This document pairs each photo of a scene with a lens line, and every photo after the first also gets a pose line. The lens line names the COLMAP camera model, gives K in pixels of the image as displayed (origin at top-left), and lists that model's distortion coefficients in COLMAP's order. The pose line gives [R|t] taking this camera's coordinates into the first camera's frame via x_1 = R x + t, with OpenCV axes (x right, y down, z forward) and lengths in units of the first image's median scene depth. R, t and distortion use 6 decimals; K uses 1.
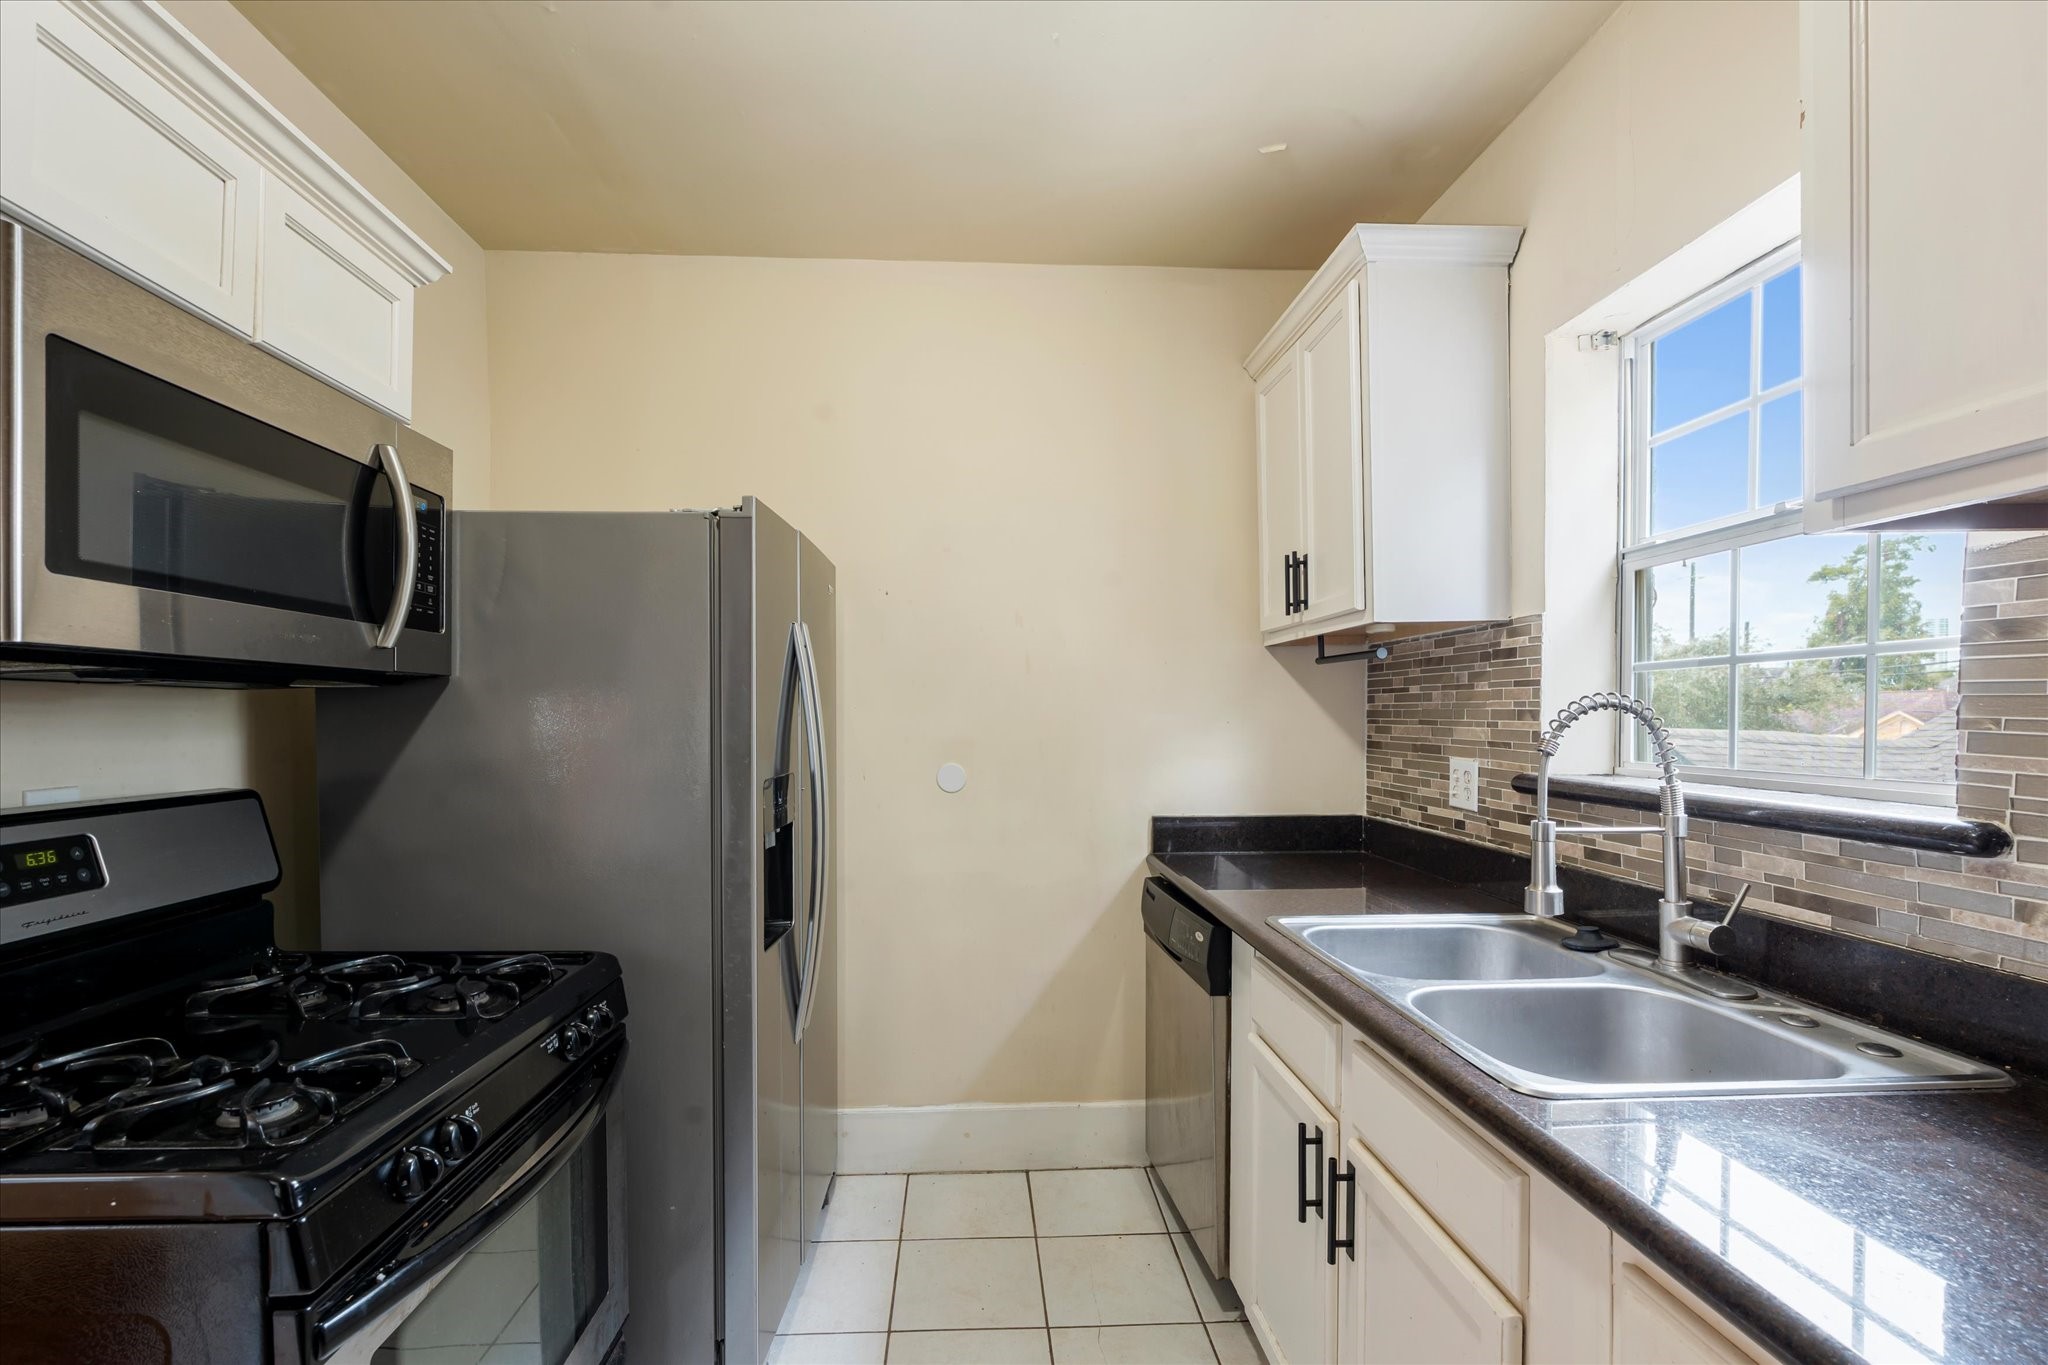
lens RADIAL K [[920.9, 0, 1013.2], [0, 920.9, 743.8], [0, 0, 1]] dist [-0.003028, 0.000064]
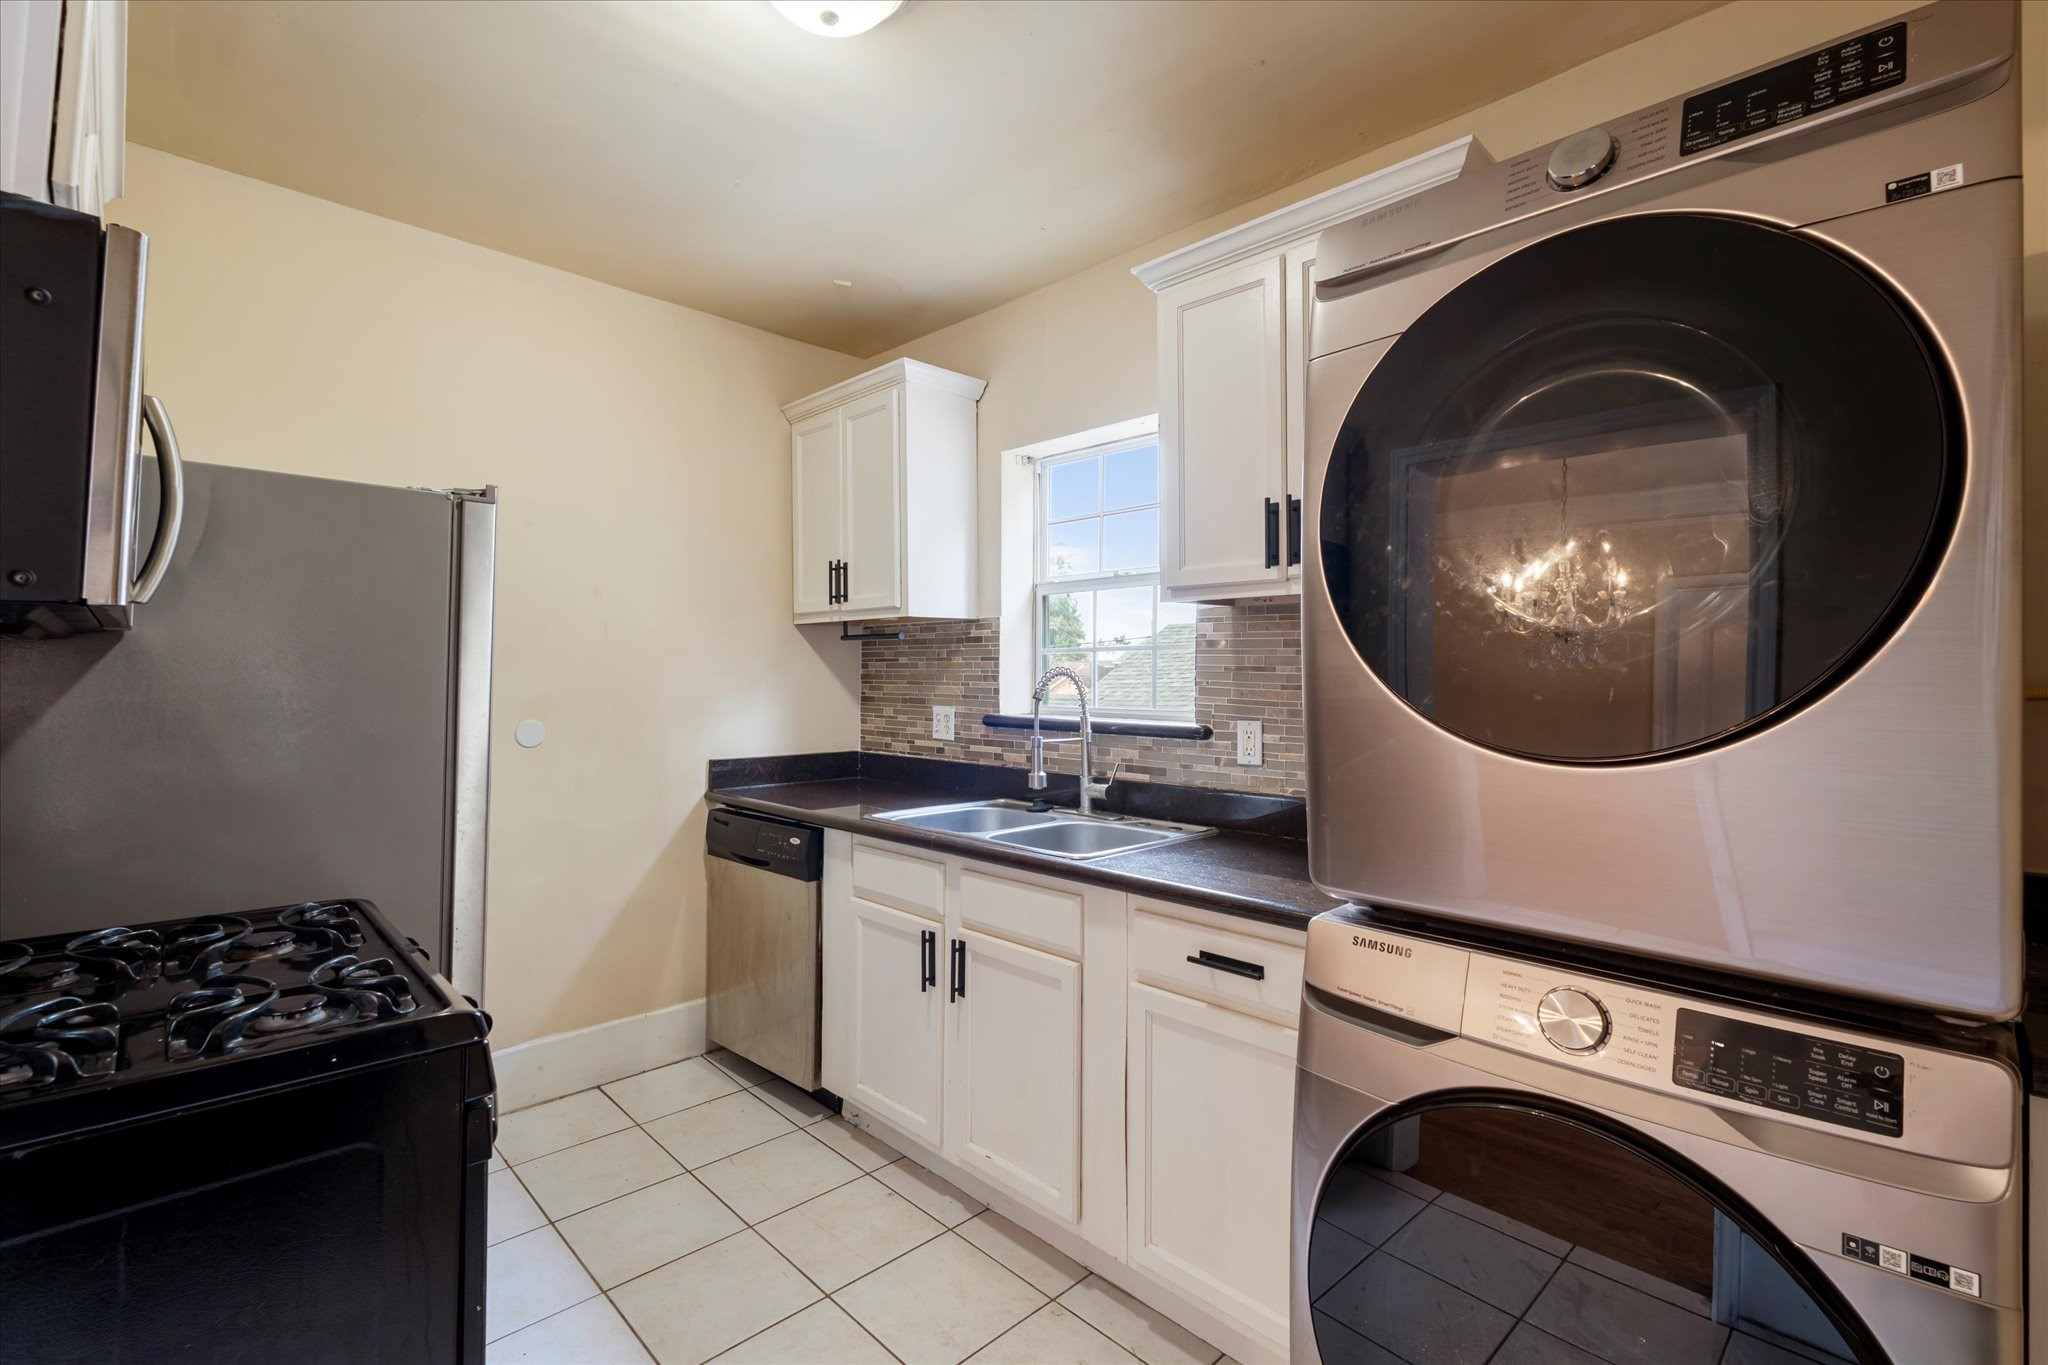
lens RADIAL K [[917.7, 0, 1024.0], [0, 917.7, 682.5], [0, 0, 1]] dist [-0.000017, 0.000018]
pose [[0.746602, 0.001261, 0.665270, -0.450655], [0.014540, 0.999728, -0.018213, 0.006279], [-0.665112, 0.023270, 0.746381, -0.238315]]
